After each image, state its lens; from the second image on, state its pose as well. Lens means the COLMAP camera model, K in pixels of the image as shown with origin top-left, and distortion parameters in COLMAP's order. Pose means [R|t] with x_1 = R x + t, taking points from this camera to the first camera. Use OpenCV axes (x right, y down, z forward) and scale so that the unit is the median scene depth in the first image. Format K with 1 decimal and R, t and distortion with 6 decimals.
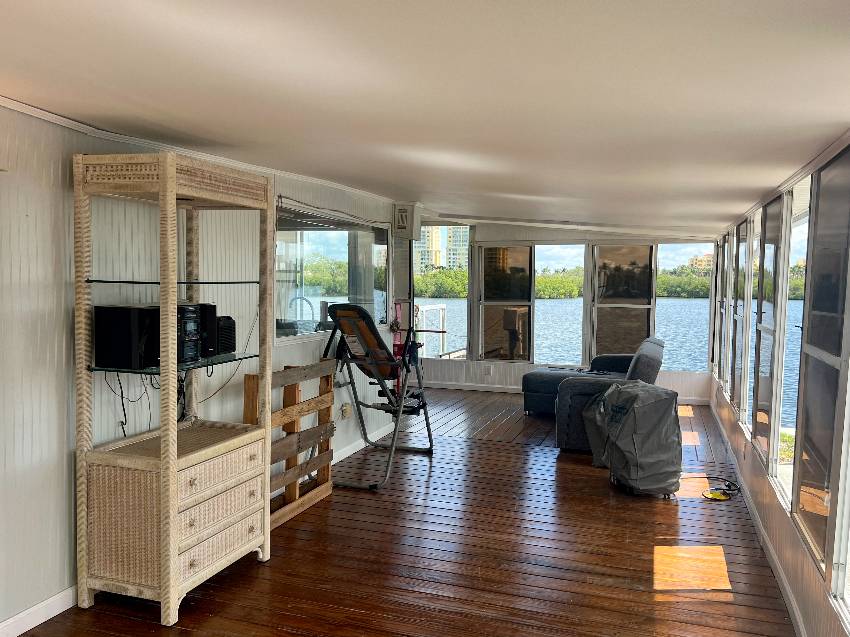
lens RADIAL K [[687.8, 0, 425.0], [0, 687.8, 318.5], [0, 0, 1]] dist [0.021903, 0.000905]
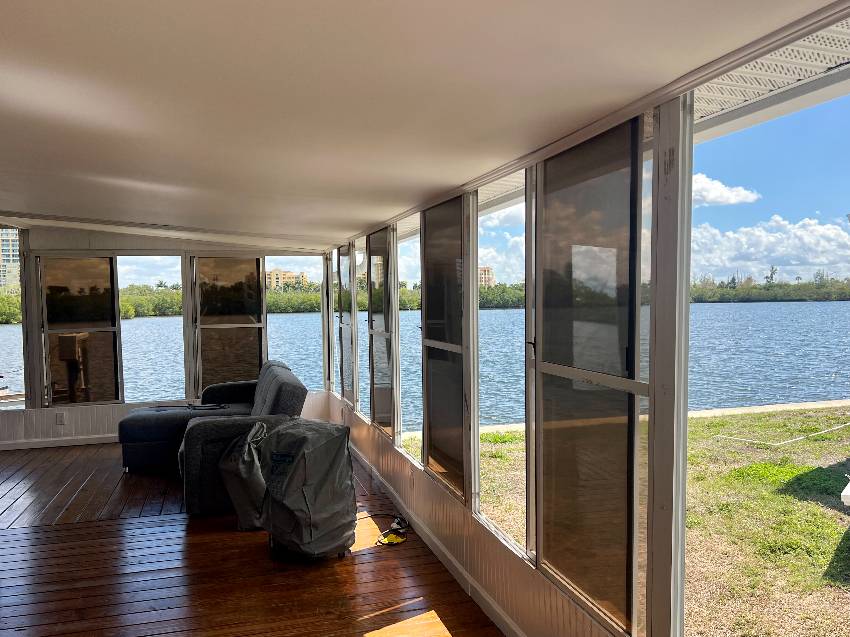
lens RADIAL K [[687.8, 0, 425.0], [0, 687.8, 318.5], [0, 0, 1]] dist [0.021903, 0.000905]
pose [[0.811888, -0.044505, 0.582114, -0.024793], [0.058708, 0.998260, -0.005560, -0.008803], [-0.580854, 0.038689, 0.813088, 0.169248]]
